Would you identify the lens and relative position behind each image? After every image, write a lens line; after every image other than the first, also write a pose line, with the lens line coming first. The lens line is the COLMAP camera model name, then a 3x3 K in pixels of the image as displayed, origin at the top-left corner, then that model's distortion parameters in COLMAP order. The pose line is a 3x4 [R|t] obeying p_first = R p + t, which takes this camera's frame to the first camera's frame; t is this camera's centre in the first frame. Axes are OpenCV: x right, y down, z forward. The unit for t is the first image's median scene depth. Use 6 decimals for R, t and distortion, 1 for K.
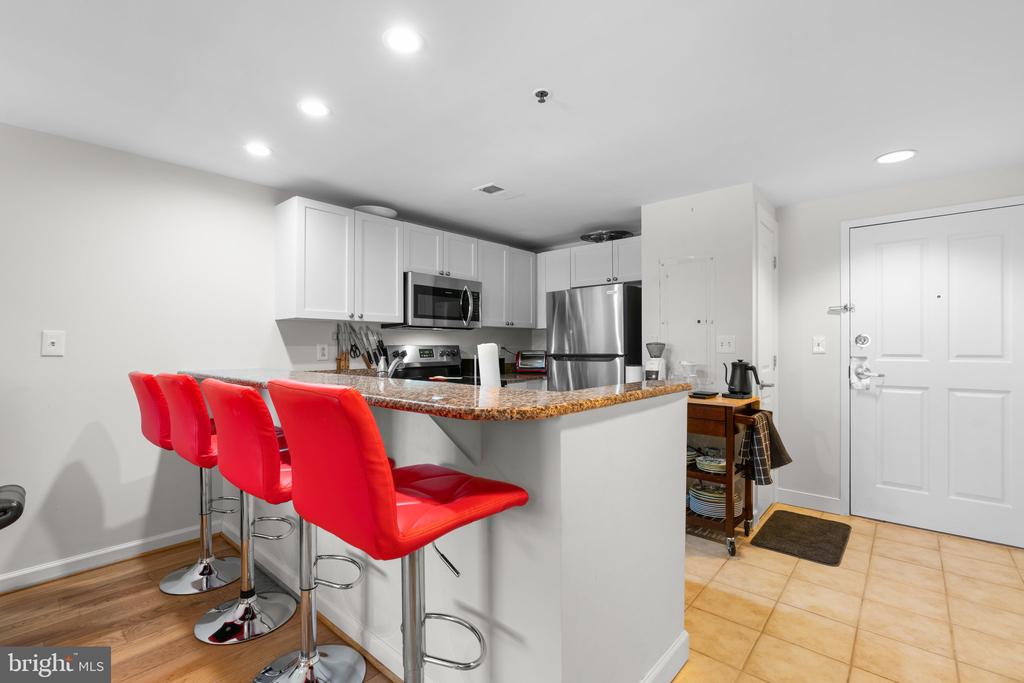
lens RADIAL K [[456.4, 0, 510.8], [0, 456.4, 343.3], [0, 0, 1]] dist [-0.010176, 0.001582]
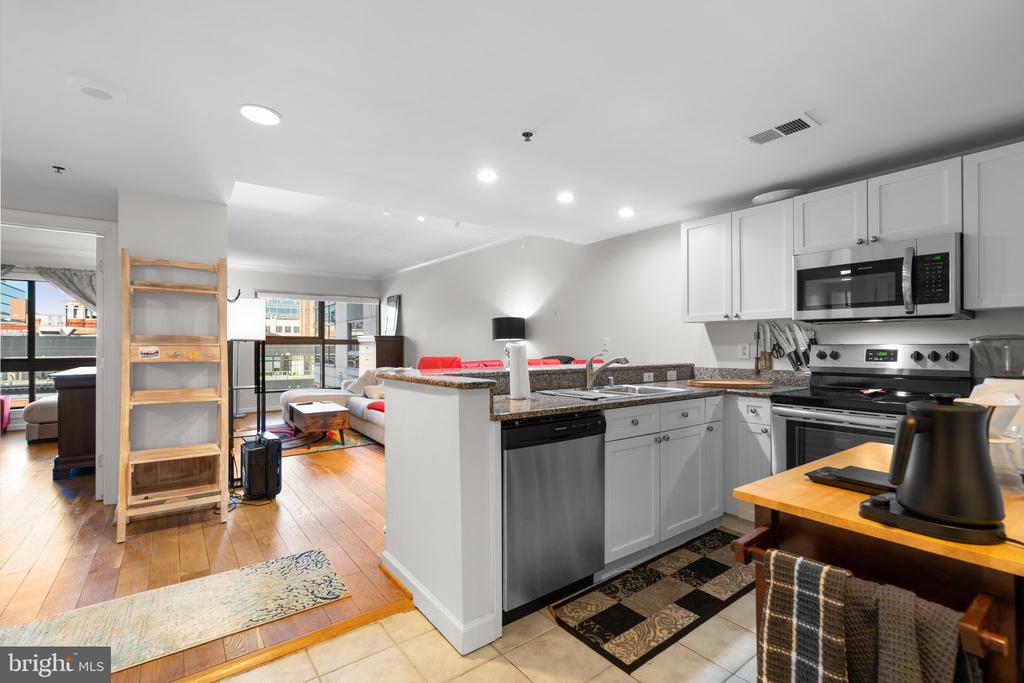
lens RADIAL K [[456.4, 0, 511.8], [0, 456.4, 346.9], [0, 0, 1]] dist [-0.010176, 0.001582]
pose [[-0.211316, 0.004283, -0.977408, 0.689899], [0.007369, 0.999969, 0.002788, 0.002521], [0.977390, -0.006614, -0.211341, 0.665182]]
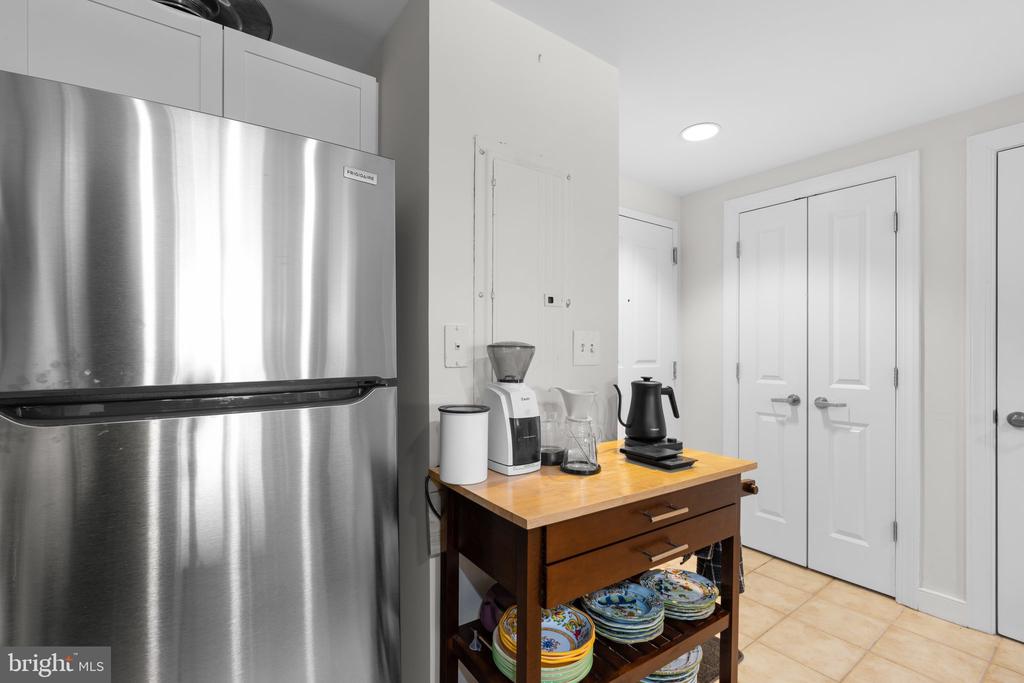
lens RADIAL K [[456.4, 0, 500.5], [0, 456.4, 347.9], [0, 0, 1]] dist [-0.010176, 0.001582]
pose [[0.216006, 0.010310, 0.976338, -0.059550], [-0.004765, 0.999943, -0.009505, 0.006097], [-0.976380, -0.002599, 0.216043, 0.878140]]
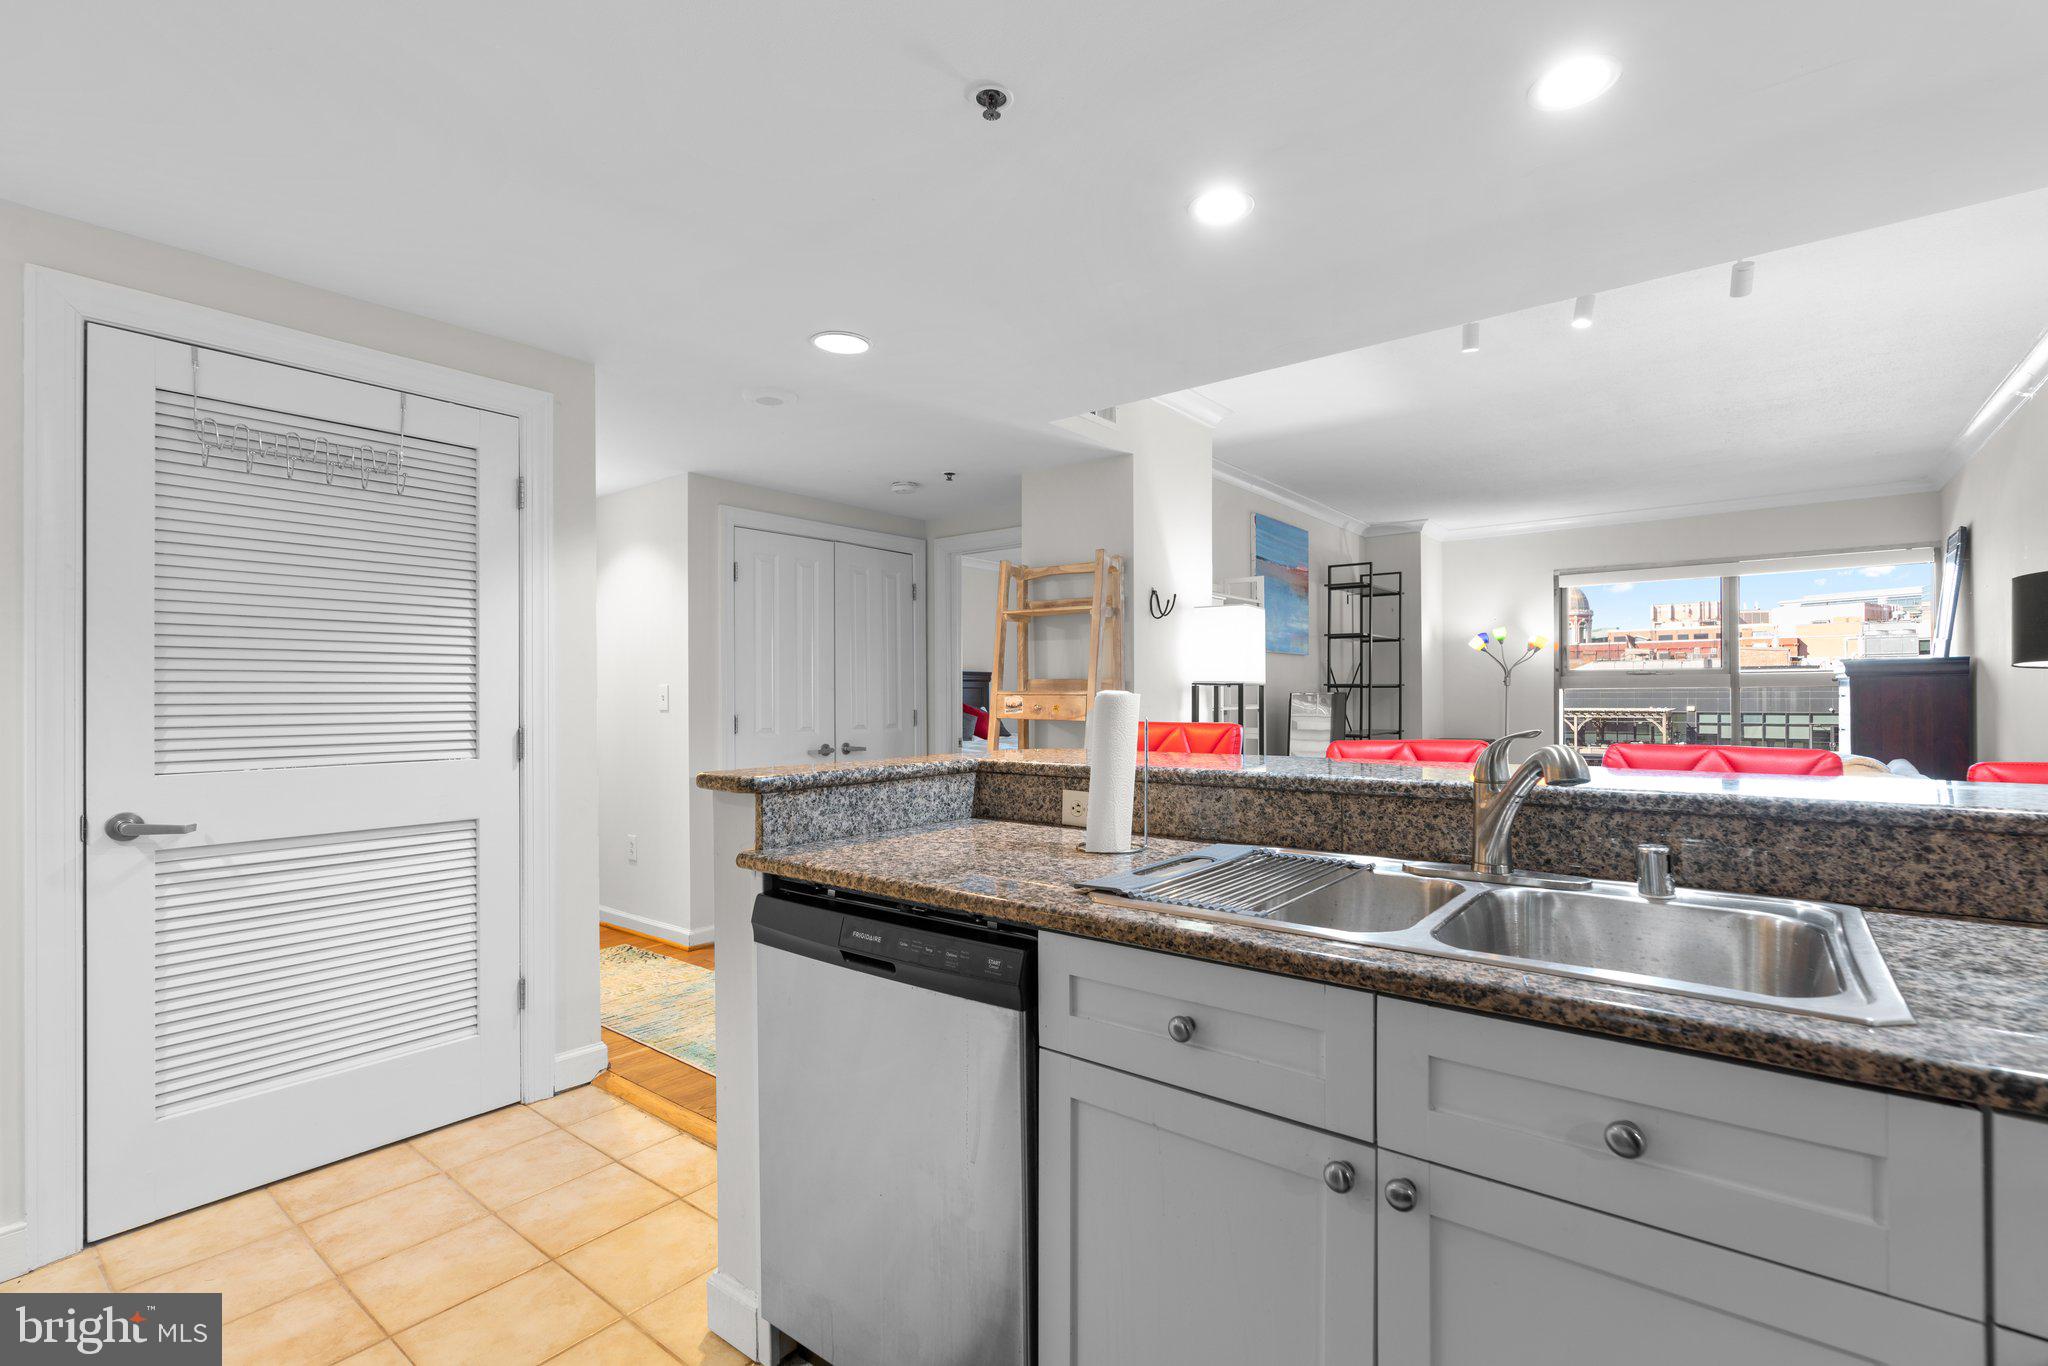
lens RADIAL K [[912.8, 0, 1007.1], [0, 912.8, 692.2], [0, 0, 1]] dist [-0.010176, 0.001582]
pose [[-0.998700, 0.007250, -0.050459, 0.057290], [0.007732, 0.999926, -0.009362, 0.005226], [0.050387, -0.009740, -0.998682, 1.013199]]
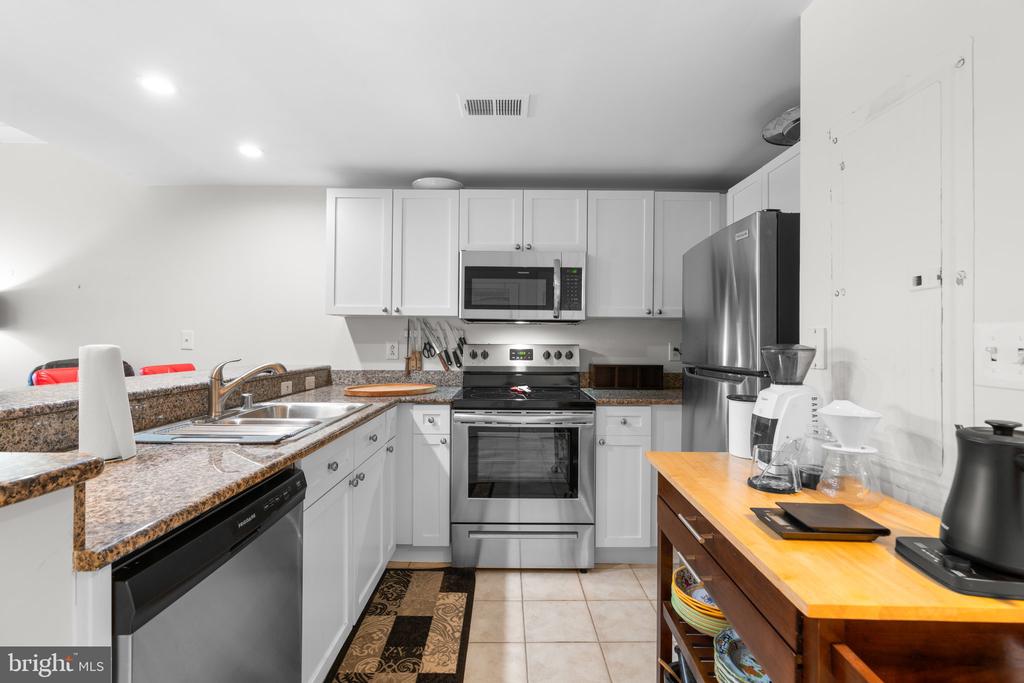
lens RADIAL K [[456.4, 0, 511.7], [0, 456.4, 341.5], [0, 0, 1]] dist [-0.010176, 0.001582]
pose [[0.662596, 0.008305, -0.748931, 0.425525], [-0.005328, 0.999965, 0.006375, -0.005835], [0.748958, -0.000234, 0.662617, 0.537365]]
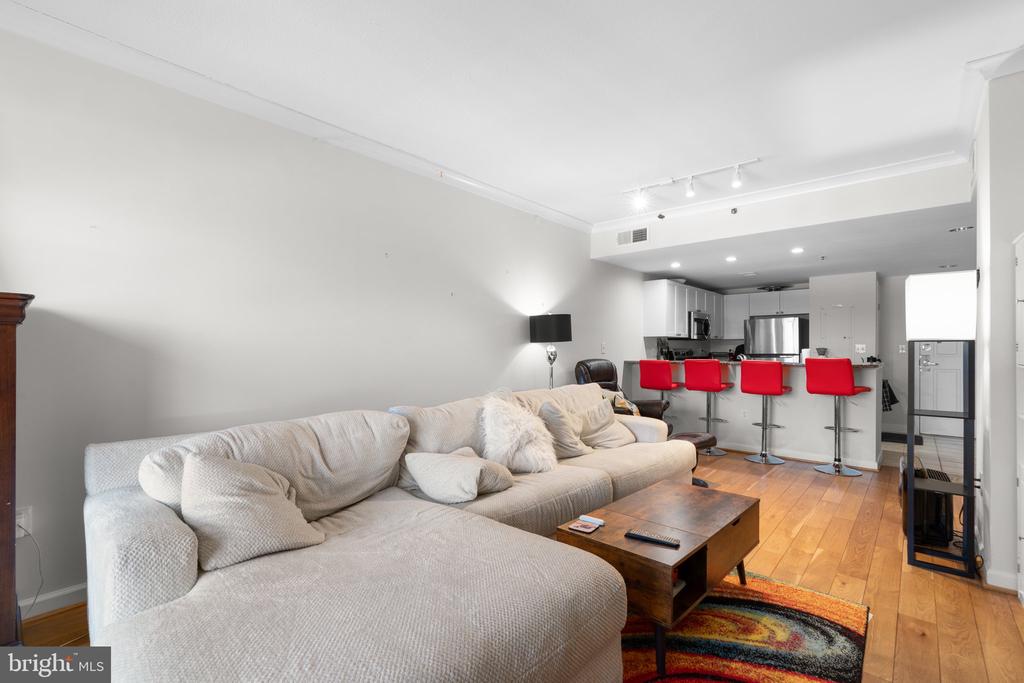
lens RADIAL K [[456.4, 0, 511.5], [0, 456.4, 345.6], [0, 0, 1]] dist [-0.010176, 0.001582]
pose [[0.999983, 0.005064, -0.002877, -0.980980], [-0.005061, 0.999987, 0.000822, -0.008569], [0.002881, -0.000808, 0.999996, -0.944501]]
